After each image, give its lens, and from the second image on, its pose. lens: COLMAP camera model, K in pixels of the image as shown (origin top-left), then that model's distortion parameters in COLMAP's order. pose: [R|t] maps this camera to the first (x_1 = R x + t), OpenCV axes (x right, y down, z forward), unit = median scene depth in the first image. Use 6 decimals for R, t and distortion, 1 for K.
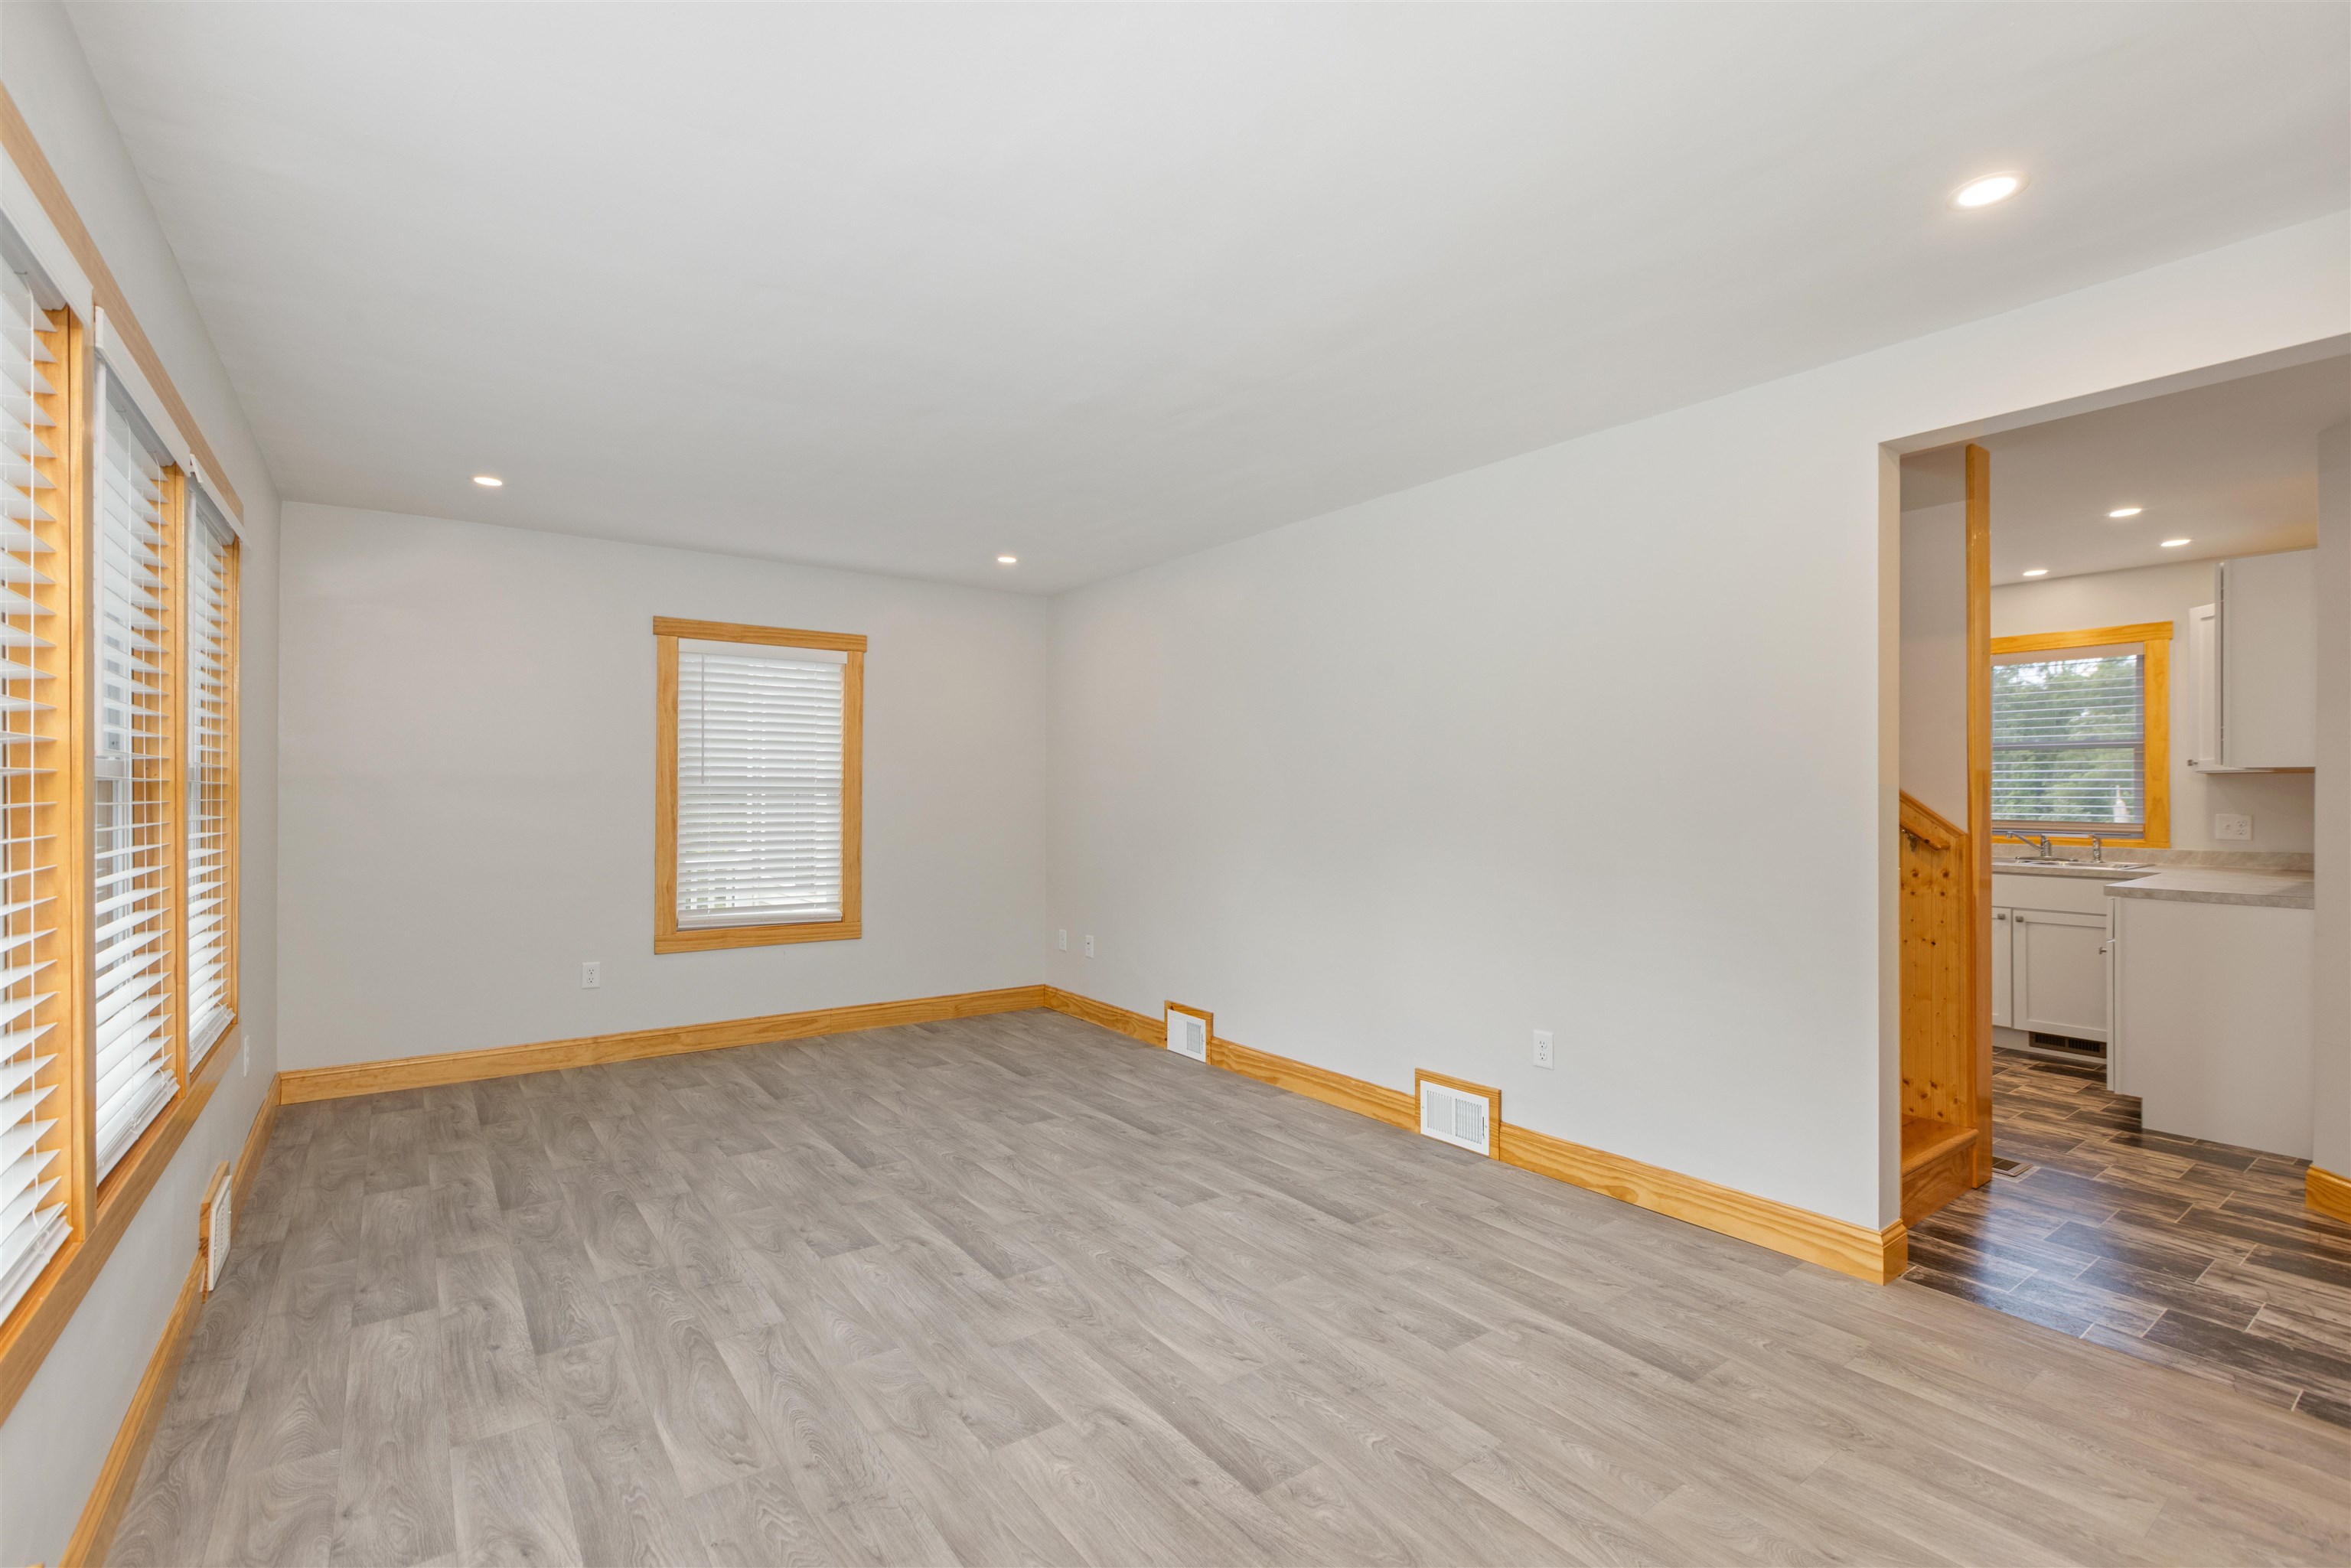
lens RADIAL K [[1046.9, 0, 1173.3], [0, 1046.9, 787.8], [0, 0, 1]] dist [-0.002141, -0.000010]
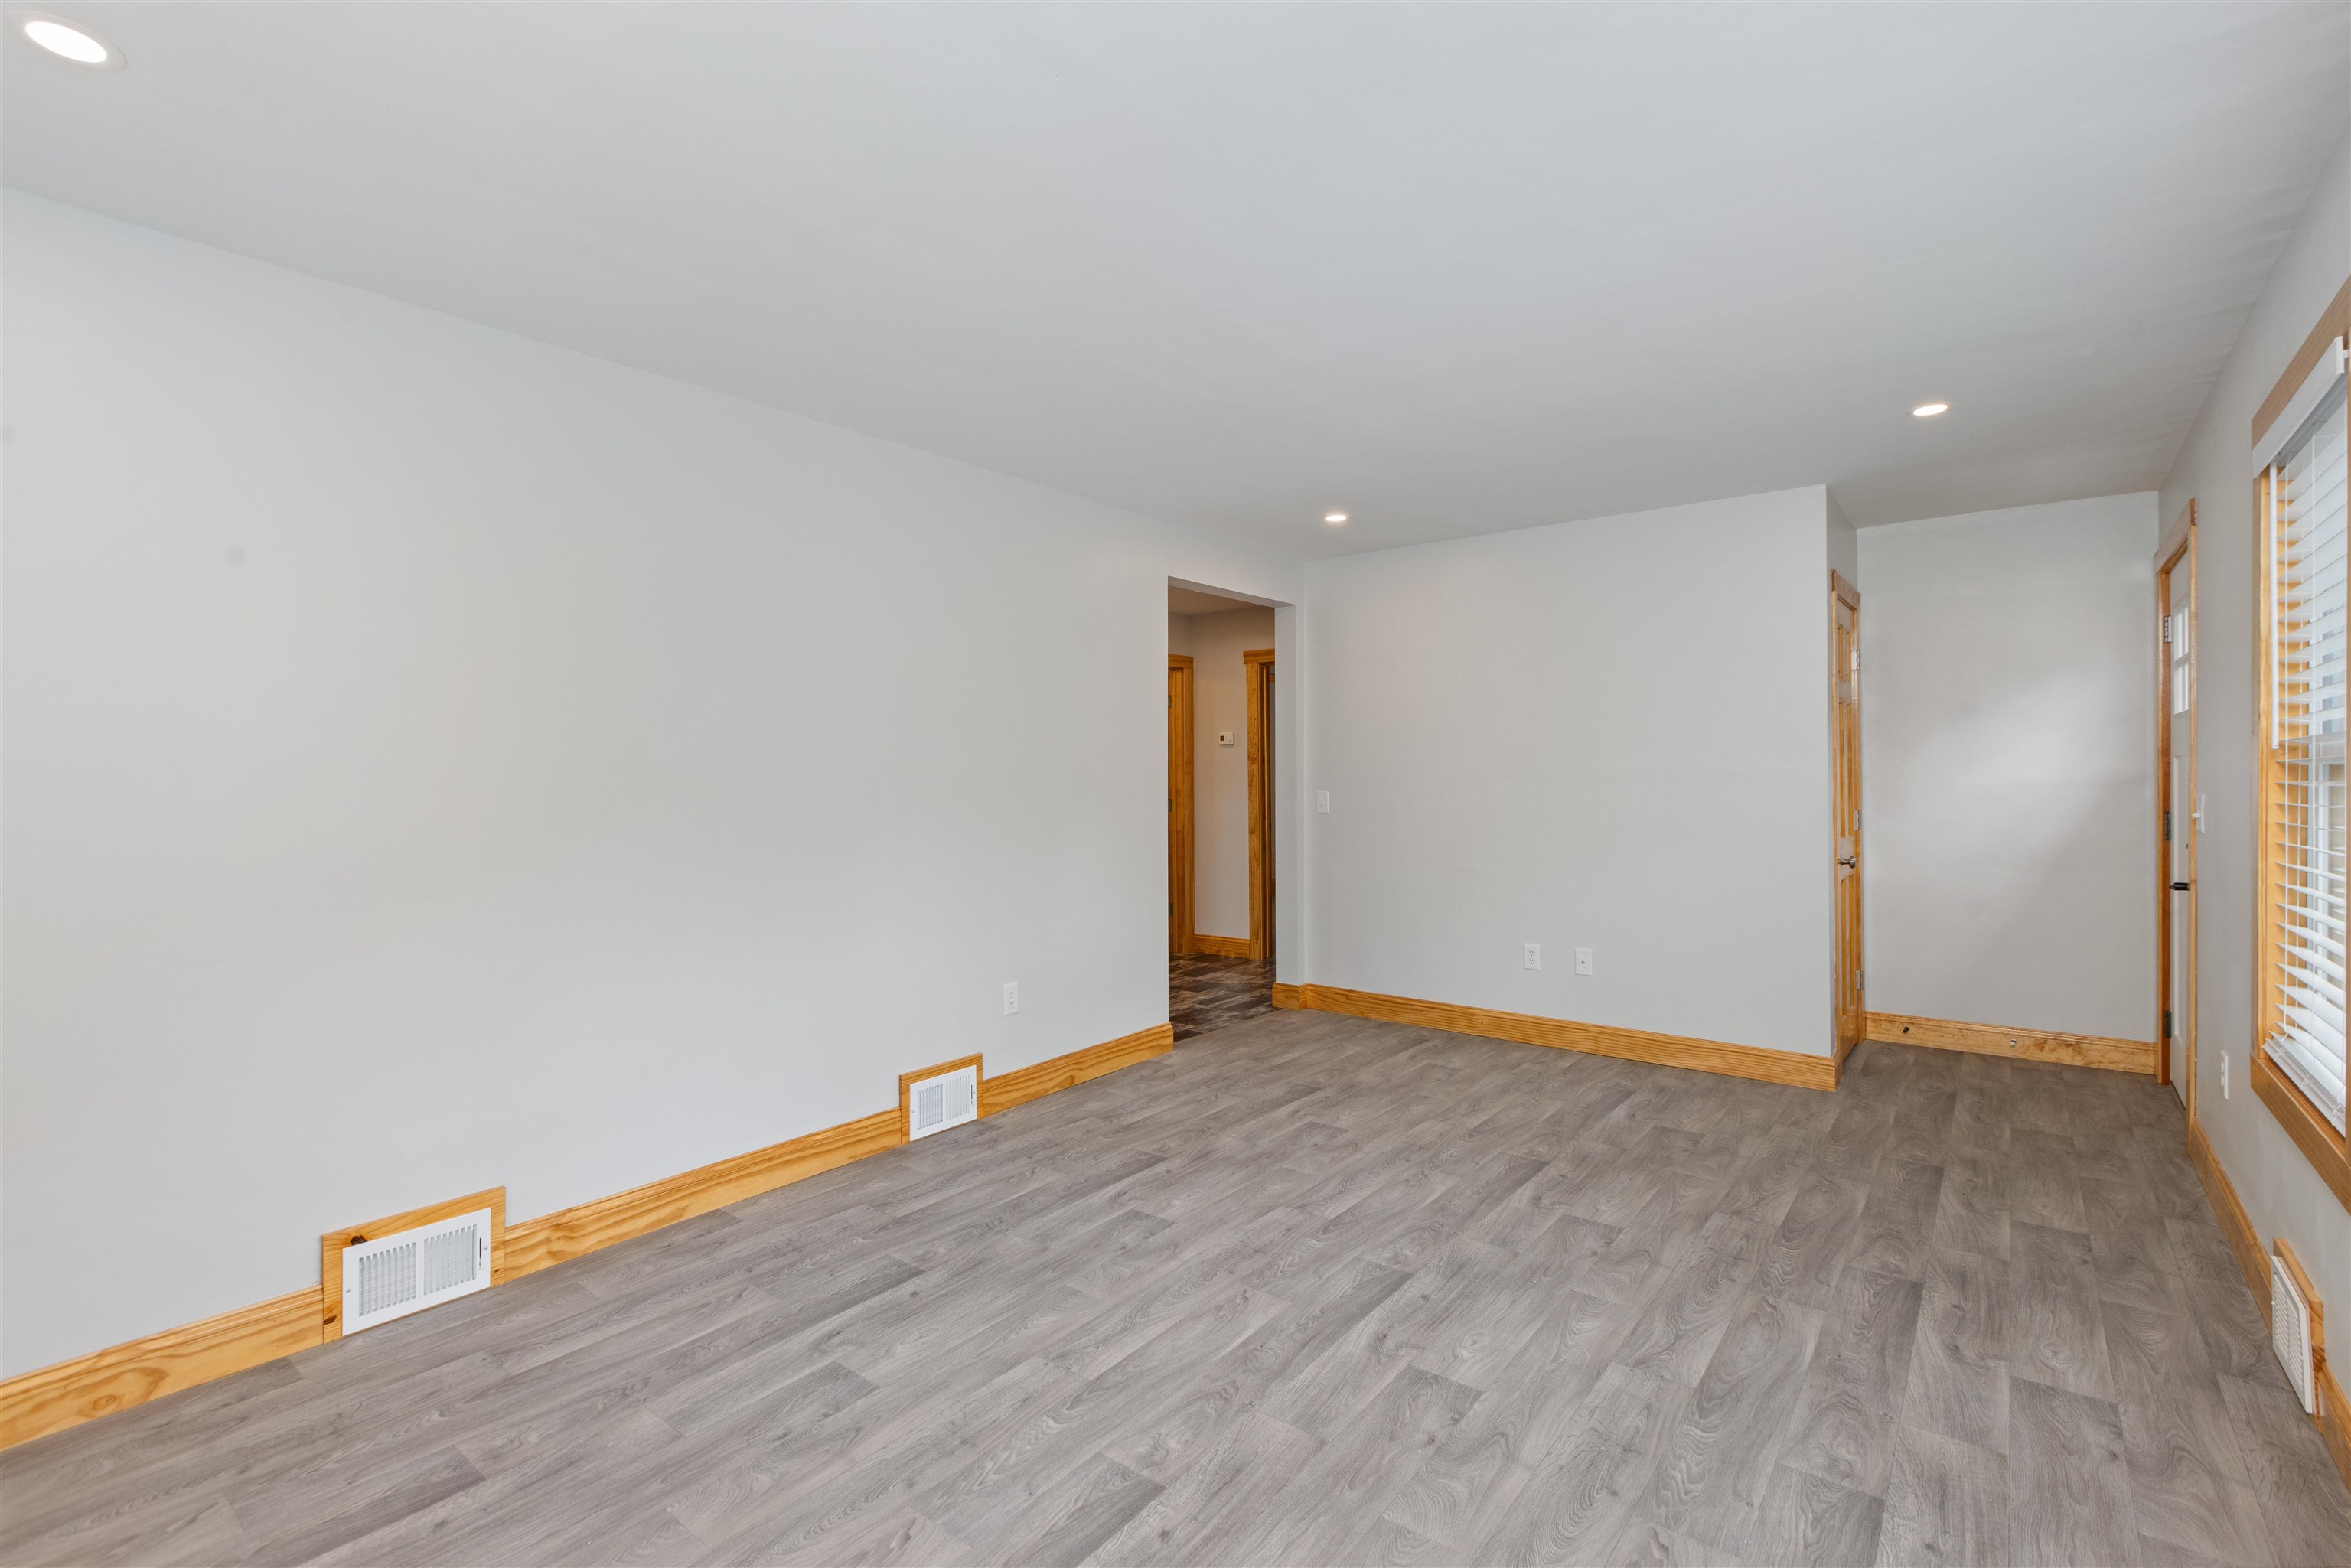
lens RADIAL K [[1066.7, 0, 1160.1], [0, 1066.7, 779.6], [0, 0, 1]] dist [-0.000340, -0.000316]
pose [[-0.261164, -0.005476, 0.965279, -0.842178], [0.000673, 0.999983, 0.005855, 0.003111], [-0.965294, 0.002178, -0.261156, 1.181657]]
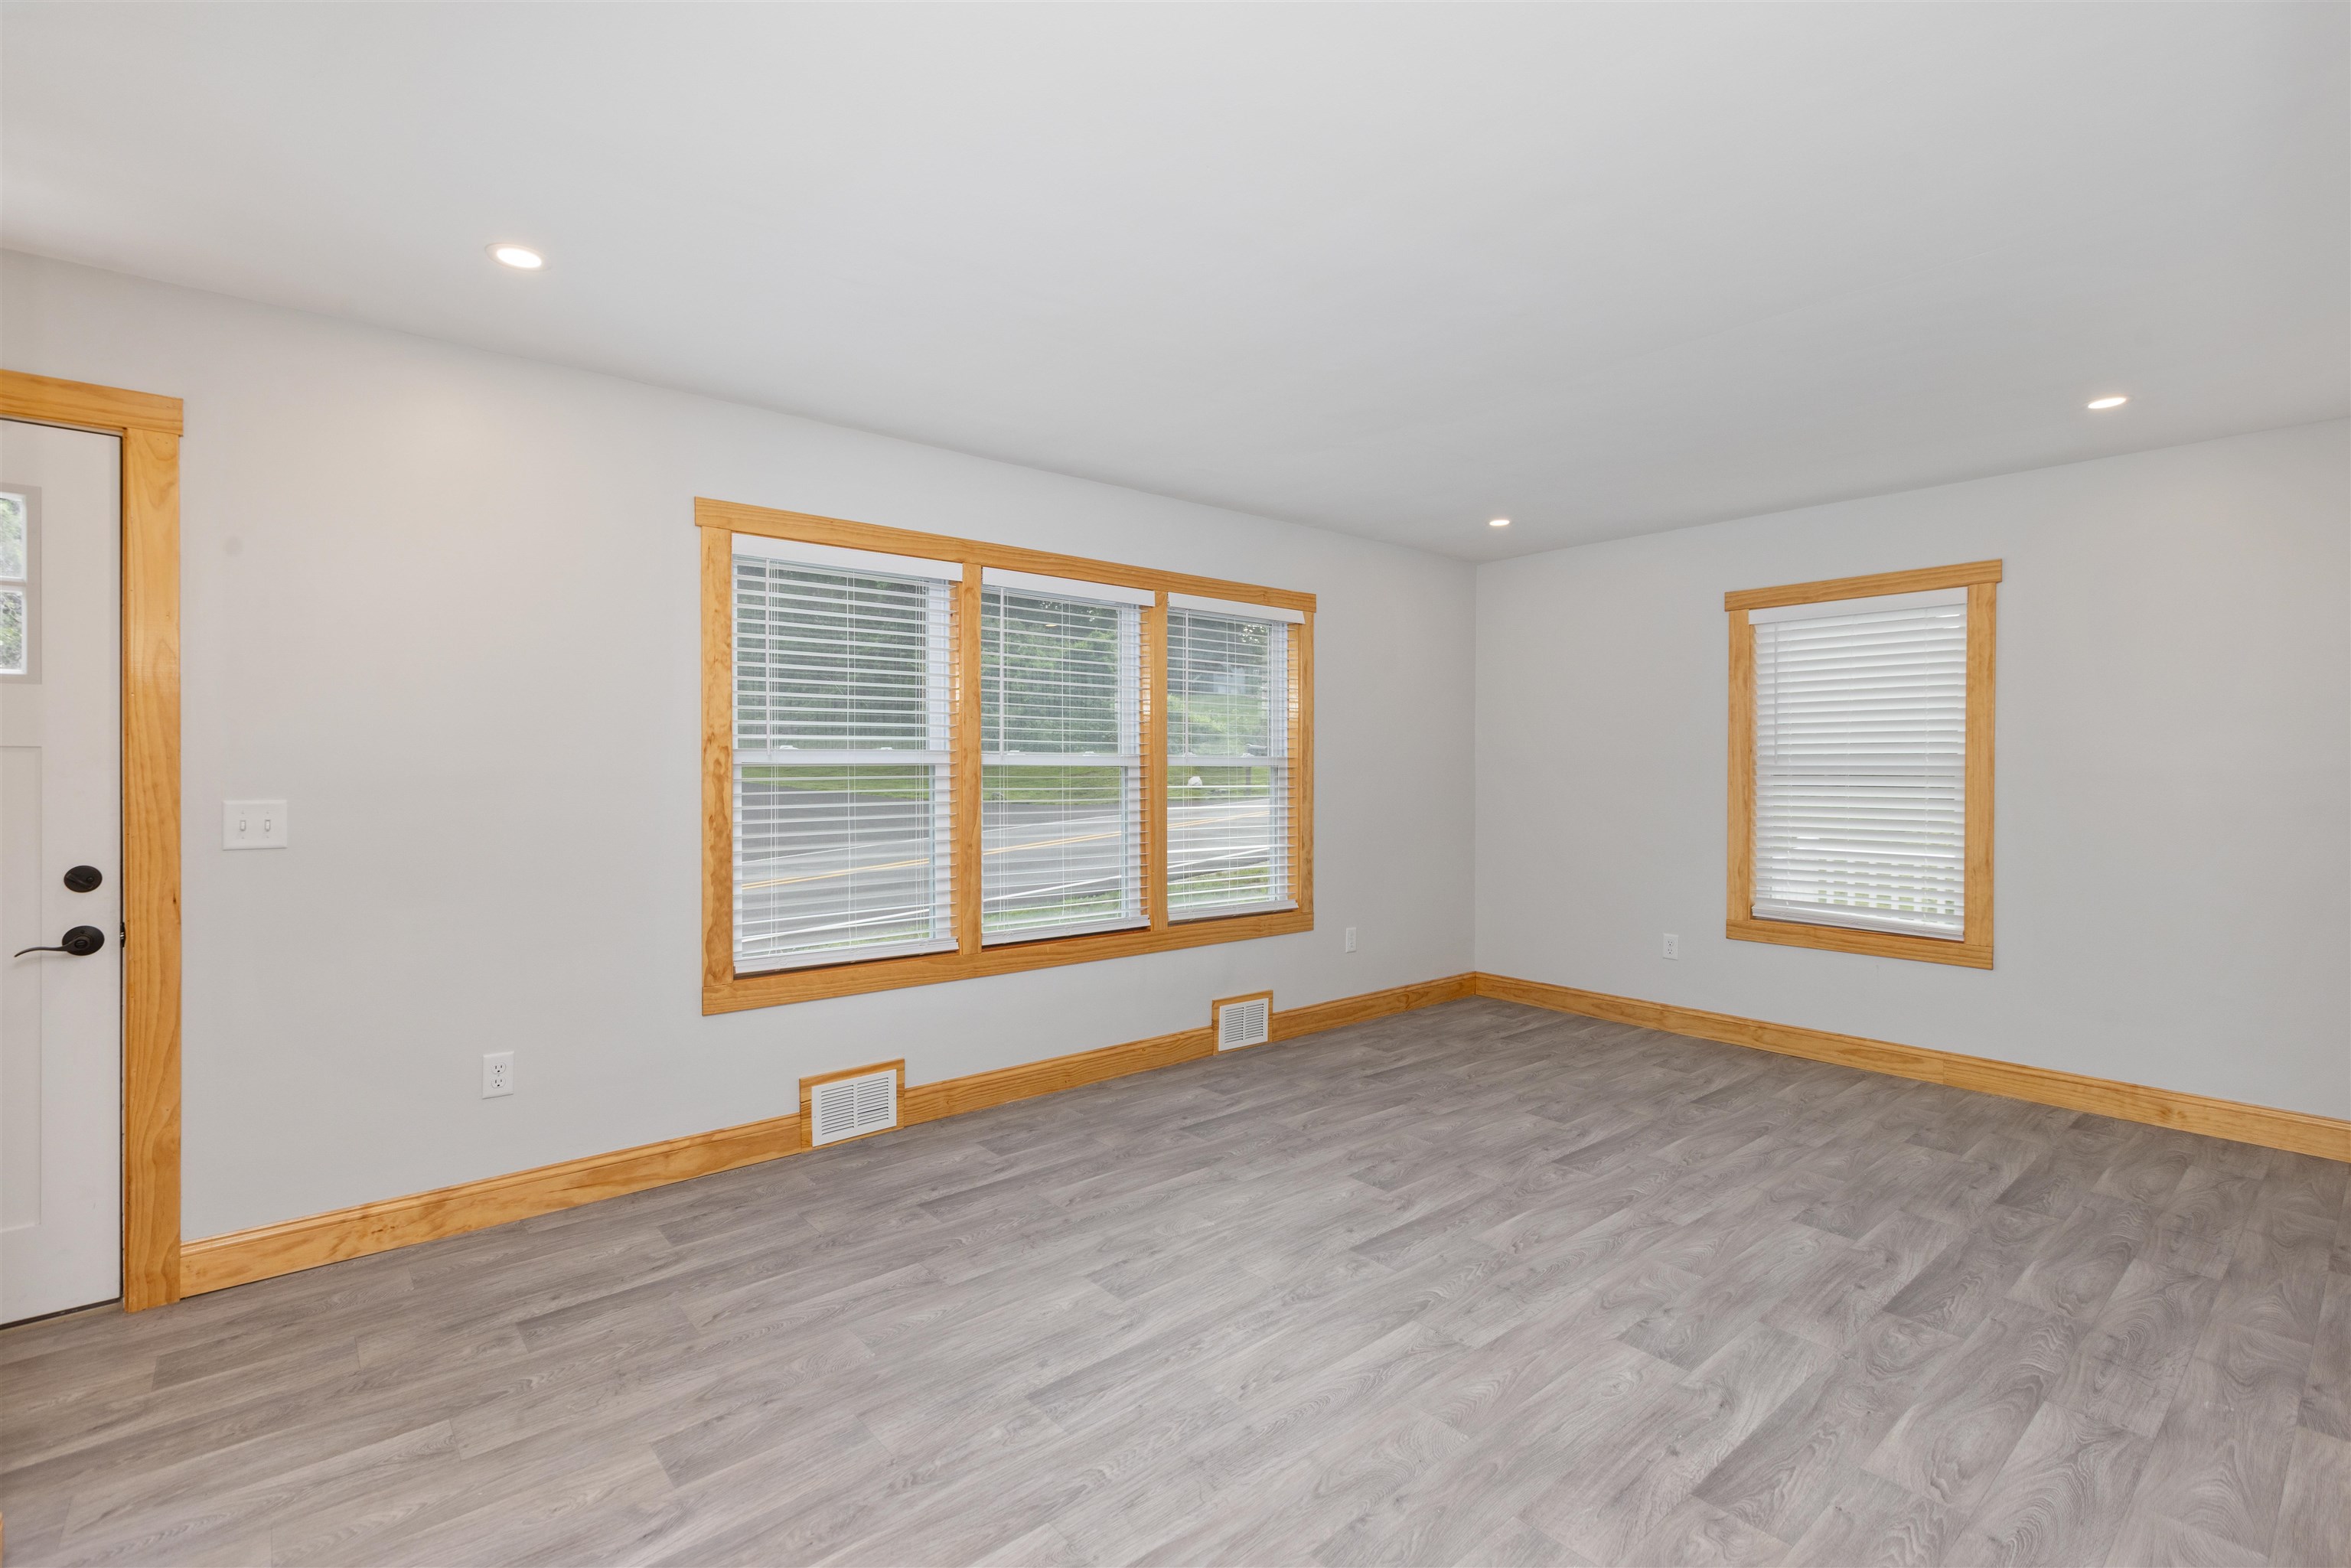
lens RADIAL K [[1066.7, 0, 1160.1], [0, 1066.7, 779.6], [0, 0, 1]] dist [-0.000340, -0.000316]
pose [[0.066408, 0.004989, -0.997780, 0.681731], [0.003841, 0.999979, 0.005256, 0.004930], [0.997785, -0.004181, 0.066387, 0.595811]]
